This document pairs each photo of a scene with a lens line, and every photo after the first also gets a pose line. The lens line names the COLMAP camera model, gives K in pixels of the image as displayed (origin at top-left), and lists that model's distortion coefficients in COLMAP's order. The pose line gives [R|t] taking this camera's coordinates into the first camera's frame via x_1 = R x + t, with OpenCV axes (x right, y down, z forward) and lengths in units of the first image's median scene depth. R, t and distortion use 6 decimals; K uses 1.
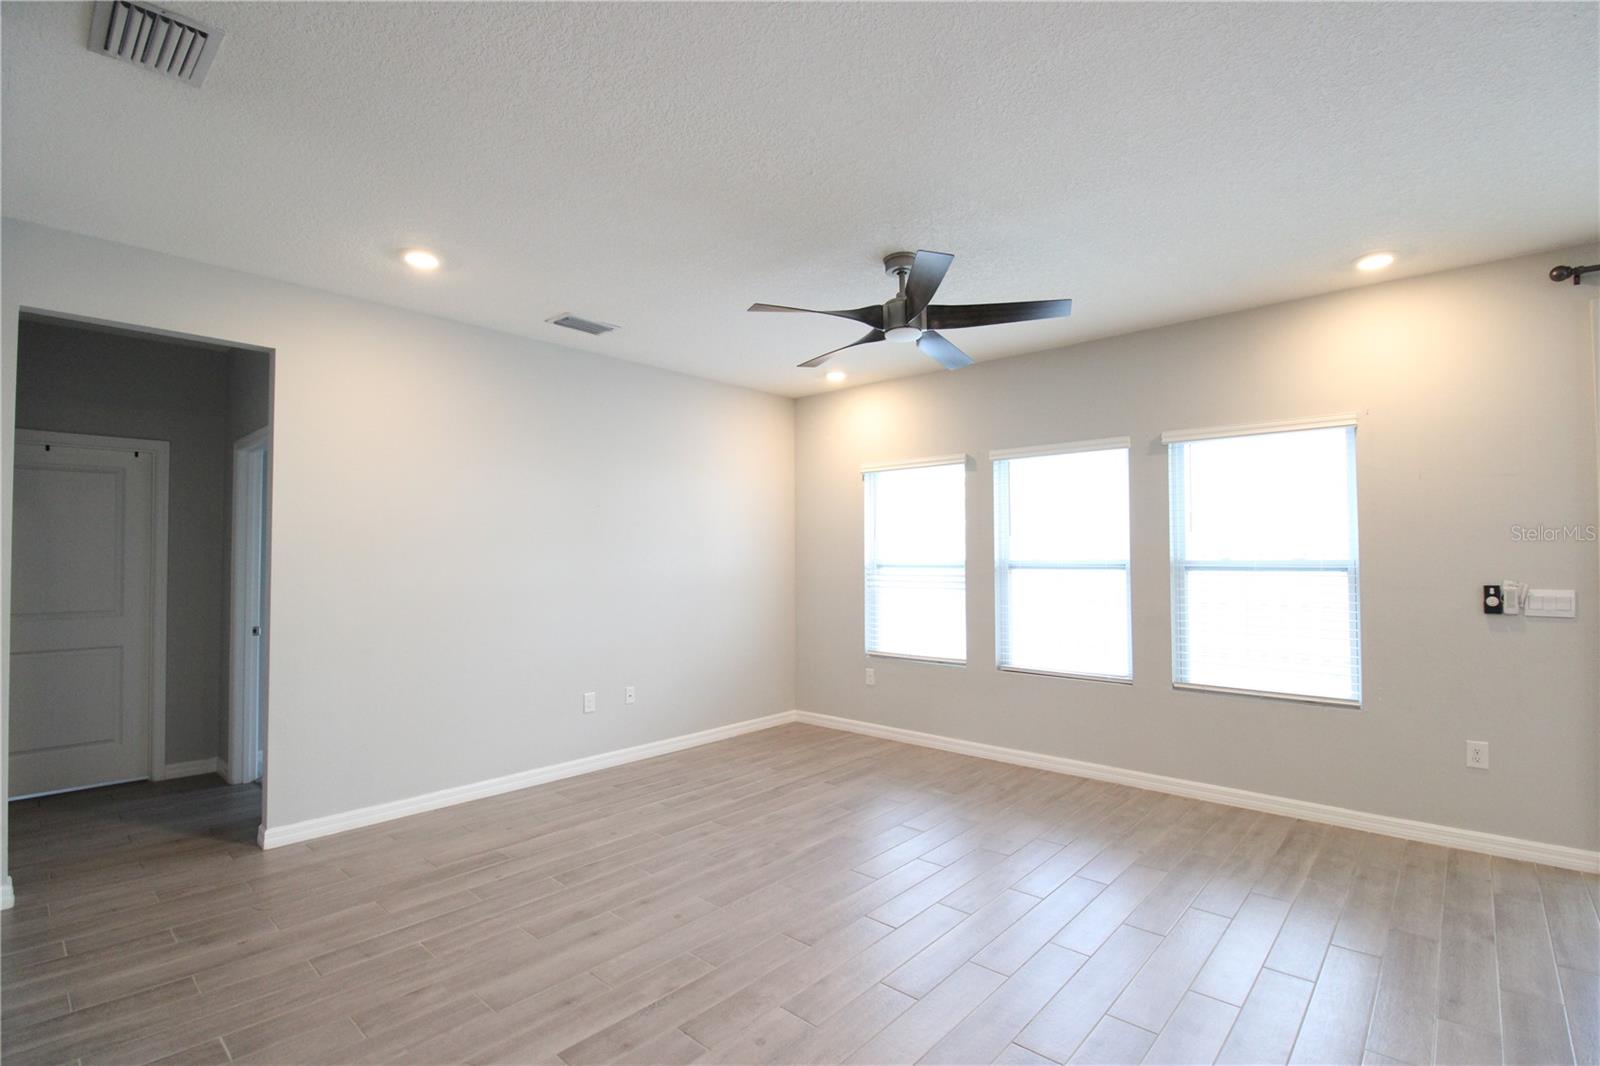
lens RADIAL K [[737.3, 0, 804.7], [0, 737.3, 537.9], [0, 0, 1]] dist [0.005718, -0.016005]
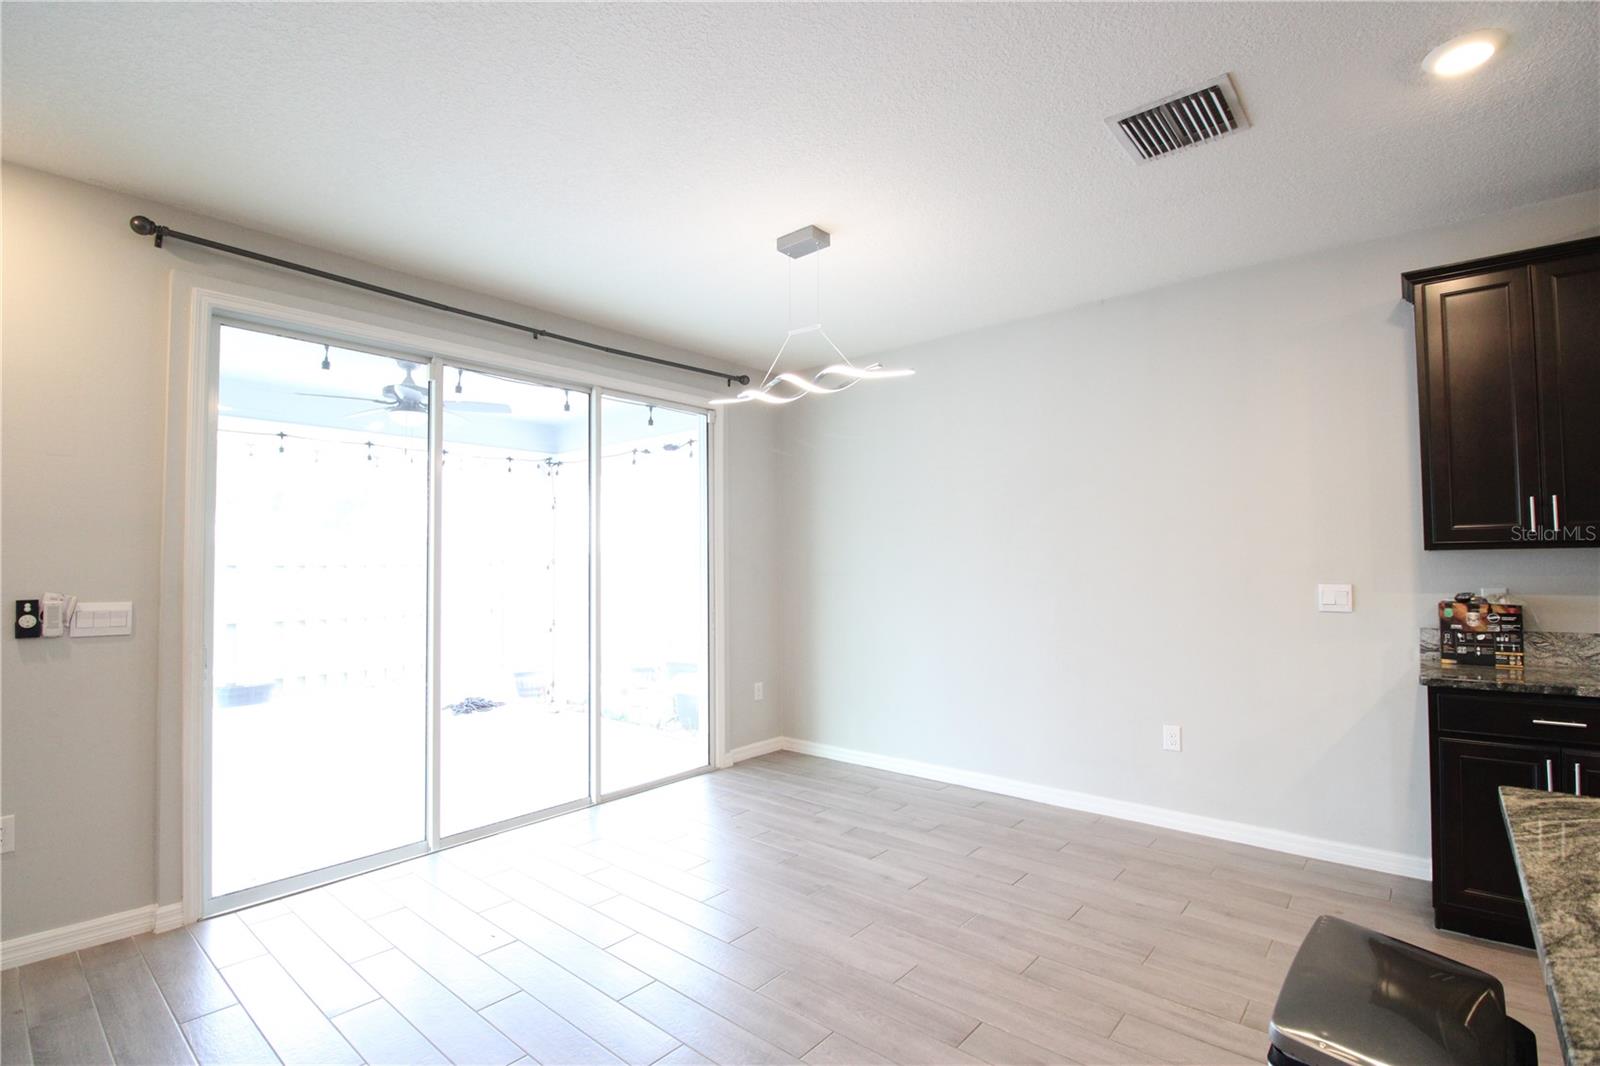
lens RADIAL K [[737.3, 0, 804.7], [0, 737.3, 537.9], [0, 0, 1]] dist [0.005718, -0.016005]
pose [[-0.024729, 0.041890, 0.998816, 0.189237], [-0.018134, 0.998938, -0.042345, 0.019768], [-0.999530, -0.019160, -0.023943, 0.240772]]
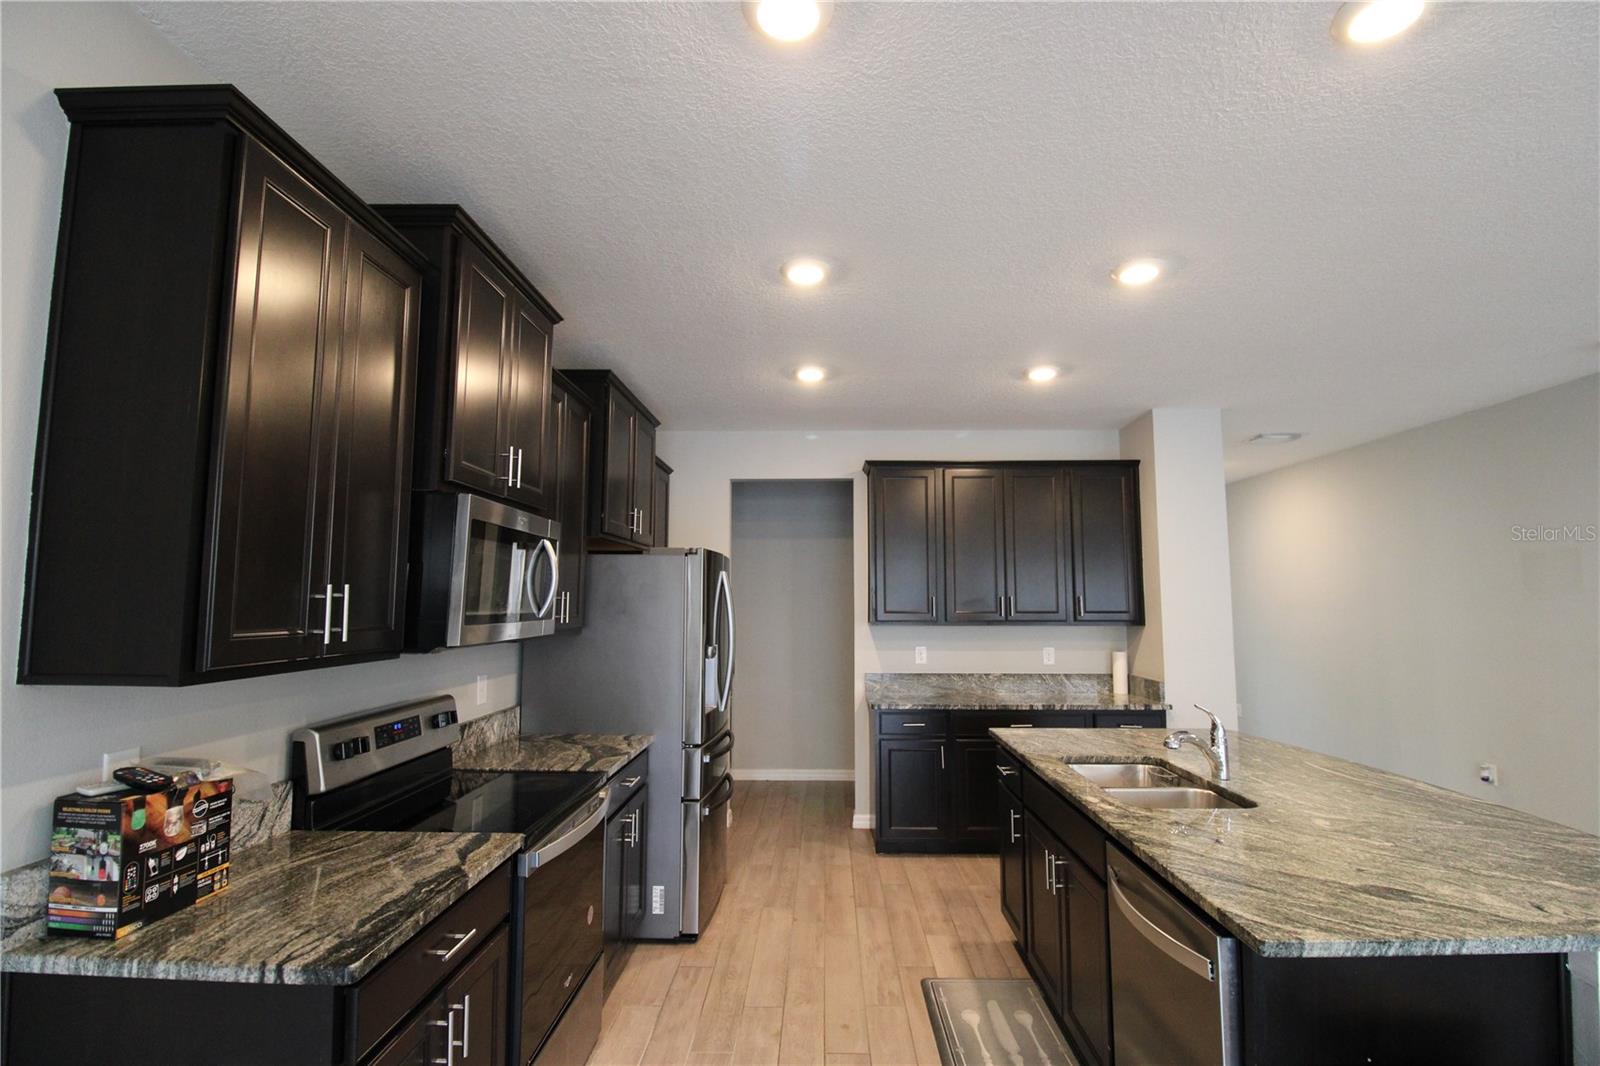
lens RADIAL K [[737.3, 0, 804.7], [0, 737.3, 537.9], [0, 0, 1]] dist [0.005718, -0.016005]
pose [[-0.762294, -0.054055, -0.644970, 1.018021], [0.019892, 0.994079, -0.106824, -0.044751], [0.646926, -0.094261, -0.756705, 0.012270]]
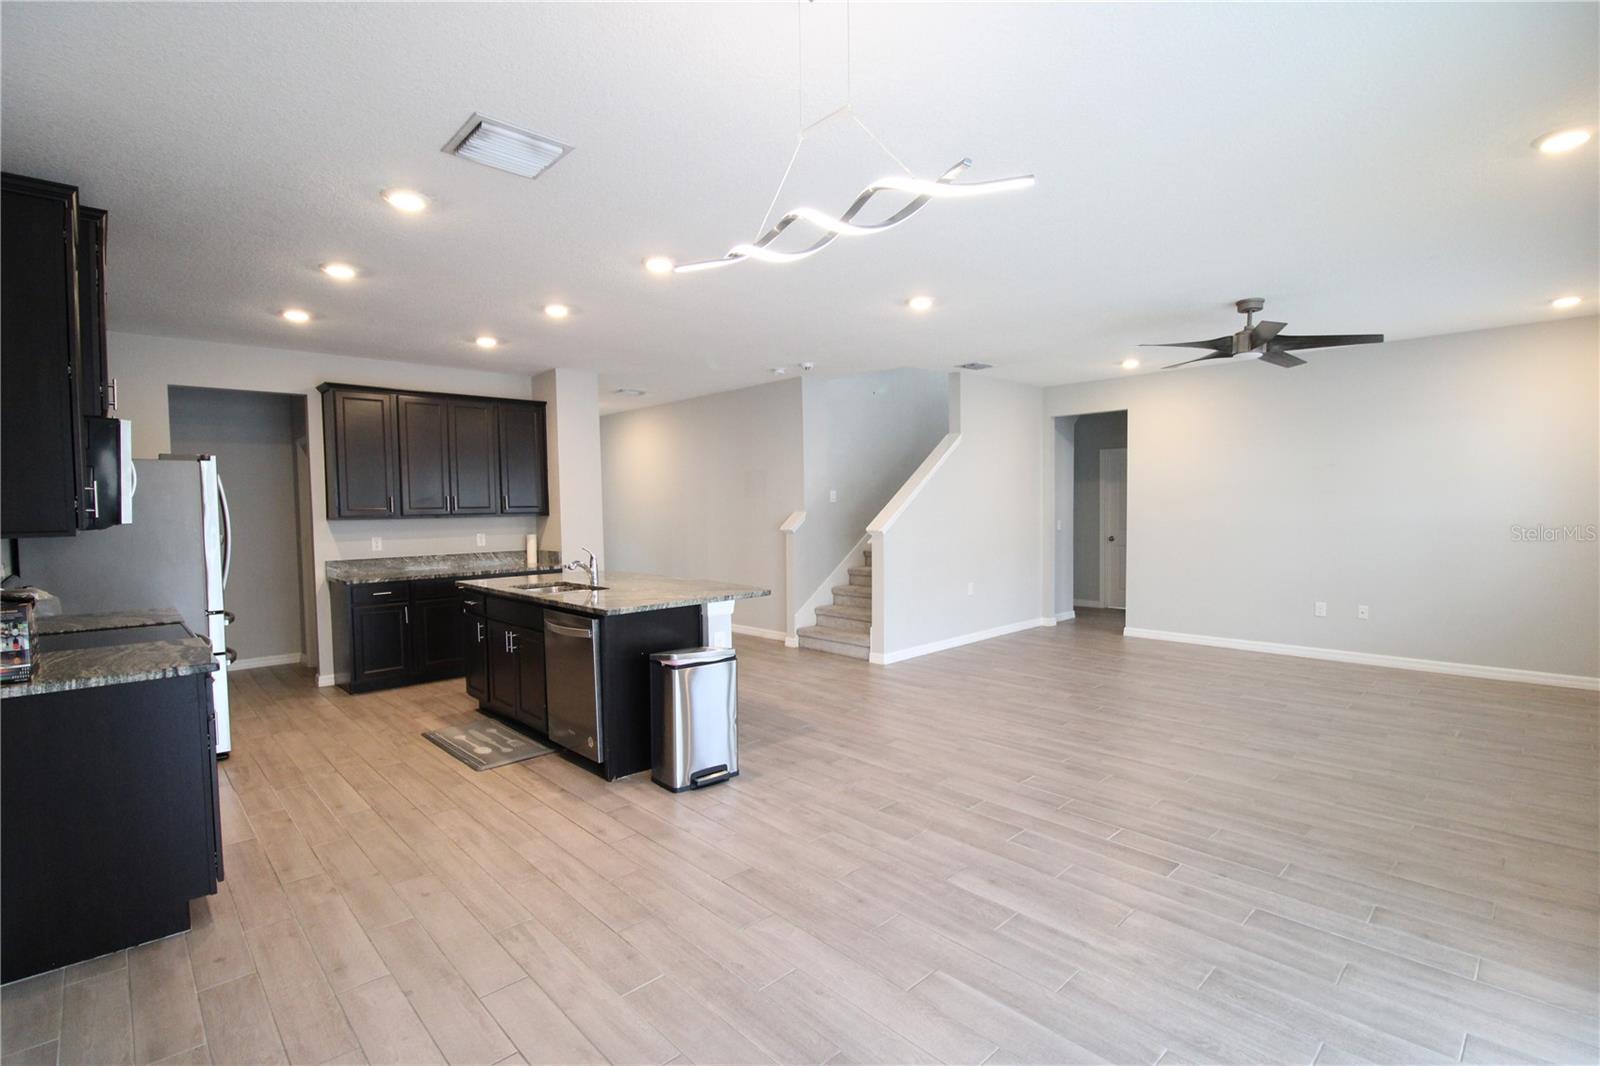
lens RADIAL K [[737.3, 0, 804.7], [0, 737.3, 537.9], [0, 0, 1]] dist [0.005718, -0.016005]
pose [[-0.078038, 0.047818, -0.995803, 1.642894], [0.043268, 0.998070, 0.044536, -0.014369], [0.996011, -0.039611, -0.079956, 0.241475]]
